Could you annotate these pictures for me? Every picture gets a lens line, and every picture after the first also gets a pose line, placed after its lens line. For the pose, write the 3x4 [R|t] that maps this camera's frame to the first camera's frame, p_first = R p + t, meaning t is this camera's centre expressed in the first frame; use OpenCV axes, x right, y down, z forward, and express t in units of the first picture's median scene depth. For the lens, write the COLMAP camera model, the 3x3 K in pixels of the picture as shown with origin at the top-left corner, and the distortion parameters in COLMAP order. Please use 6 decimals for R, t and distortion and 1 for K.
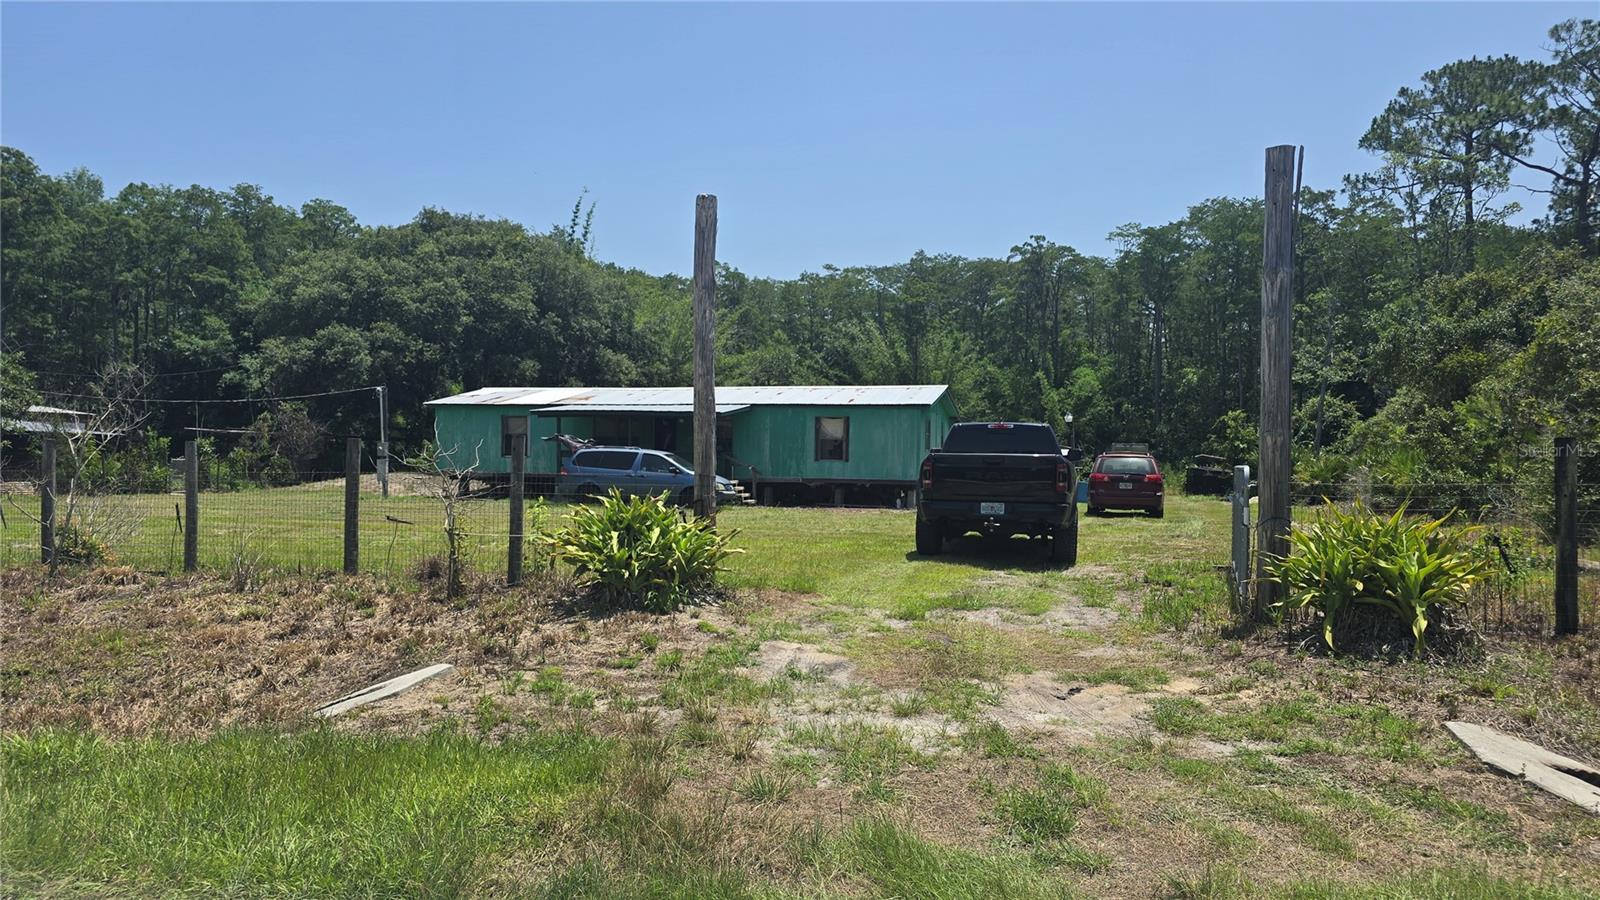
lens RADIAL K [[1069.1, 0, 799.3], [0, 1069.1, 459.4], [0, 0, 1]] dist [0.039375, -0.035840]
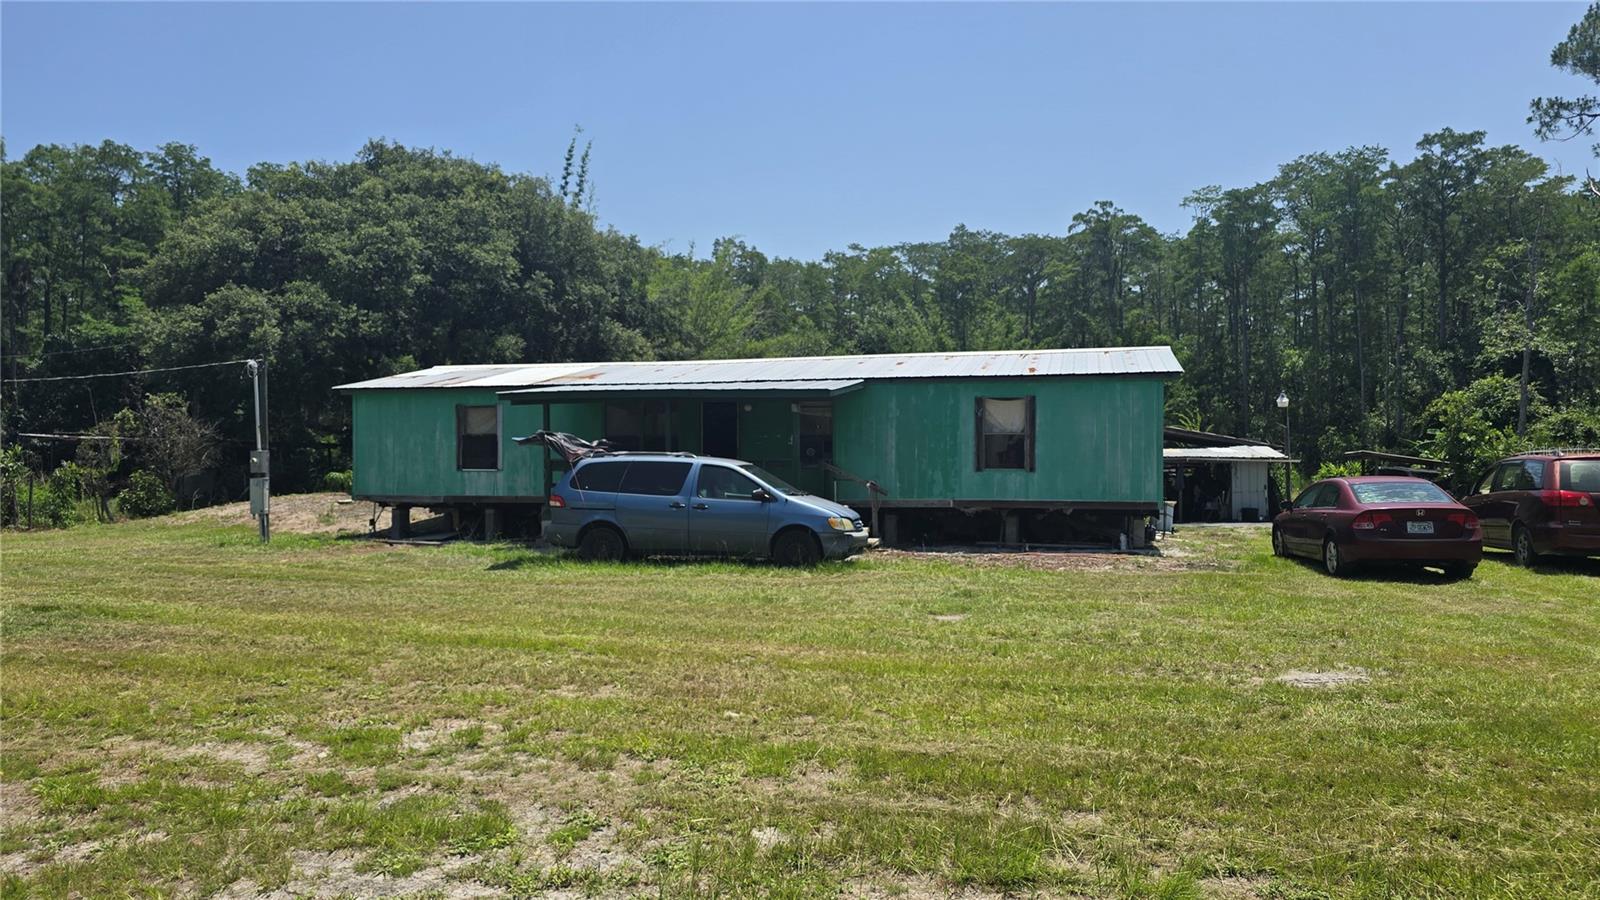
lens RADIAL K [[1069.1, 0, 812.2], [0, 1069.1, 450.6], [0, 0, 1]] dist [0.039375, -0.035840]
pose [[0.999817, -0.014125, 0.012864, -0.055667], [0.014242, 0.999857, -0.009085, -0.004006], [-0.012733, 0.009267, 0.999876, 0.264528]]
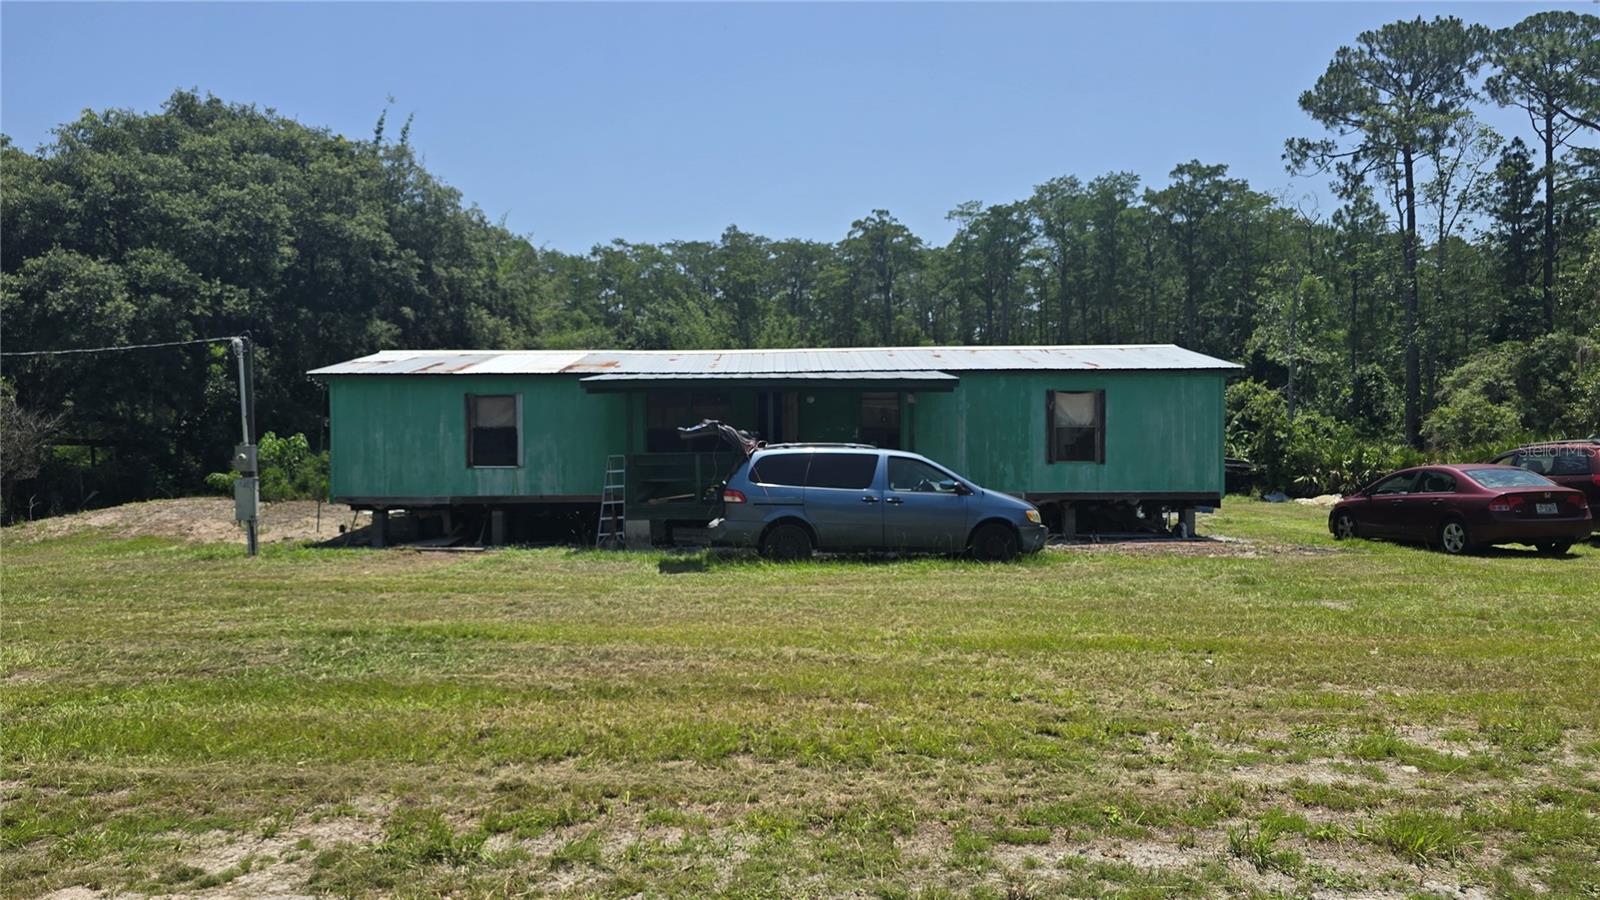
lens RADIAL K [[1069.1, 0, 786.5], [0, 1069.1, 454.7], [0, 0, 1]] dist [0.039375, -0.035840]
pose [[0.964397, -0.017974, 0.263848, -0.189262], [0.019231, 0.999813, -0.002185, -0.003493], [-0.263759, 0.007181, 0.964562, 0.299186]]
